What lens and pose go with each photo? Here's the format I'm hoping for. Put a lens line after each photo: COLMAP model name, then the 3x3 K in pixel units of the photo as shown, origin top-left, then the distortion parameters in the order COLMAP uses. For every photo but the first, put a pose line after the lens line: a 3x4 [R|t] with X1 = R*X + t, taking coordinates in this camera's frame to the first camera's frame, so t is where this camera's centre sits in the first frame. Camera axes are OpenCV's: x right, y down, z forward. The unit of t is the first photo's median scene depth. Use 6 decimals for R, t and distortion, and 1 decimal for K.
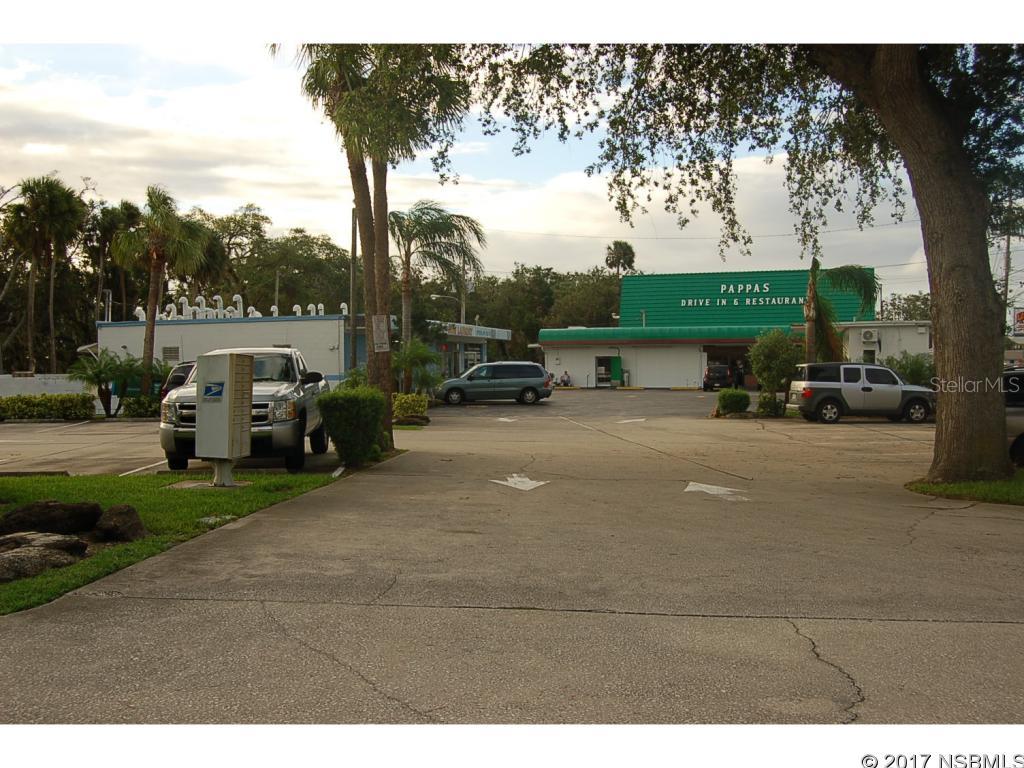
lens RADIAL K [[1143.1, 0, 461.5], [0, 1143.1, 388.8], [0, 0, 1]] dist [-0.046414, 0.000000]
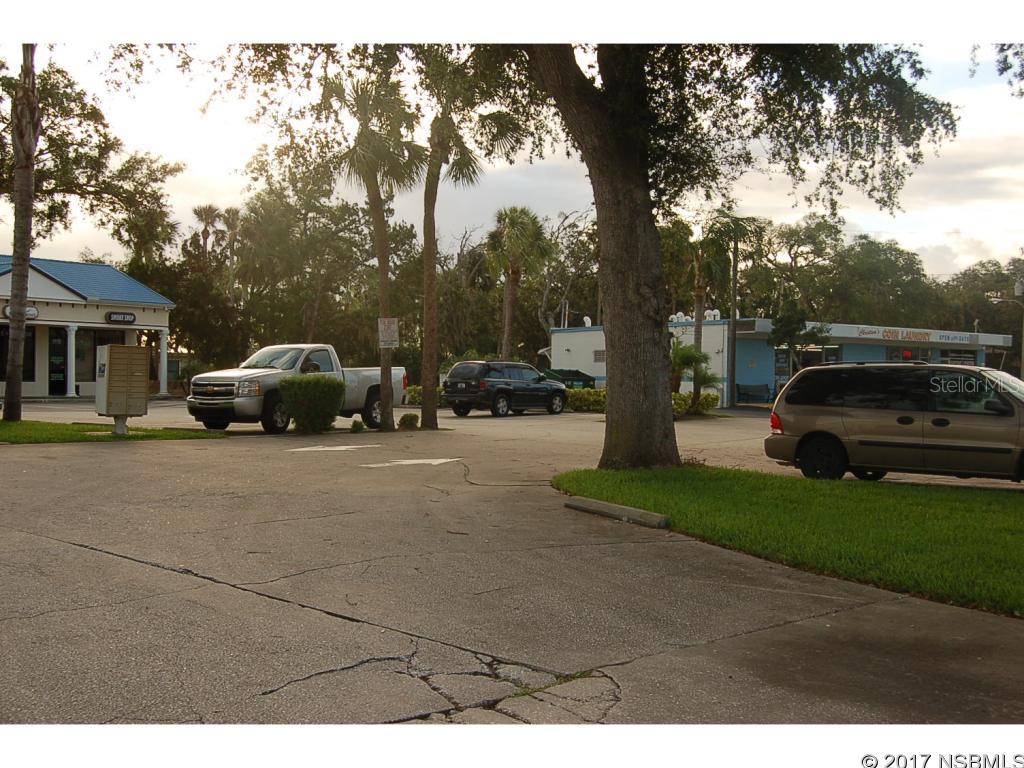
lens RADIAL K [[1143.1, 0, 512.0], [0, 1143.1, 390.5], [0, 0, 1]] dist [-0.046414, 0.000000]
pose [[0.803726, 0.024814, -0.594482, 0.985757], [-0.029502, 0.999563, 0.001837, 0.010538], [0.594267, 0.016062, 0.804107, 0.125187]]
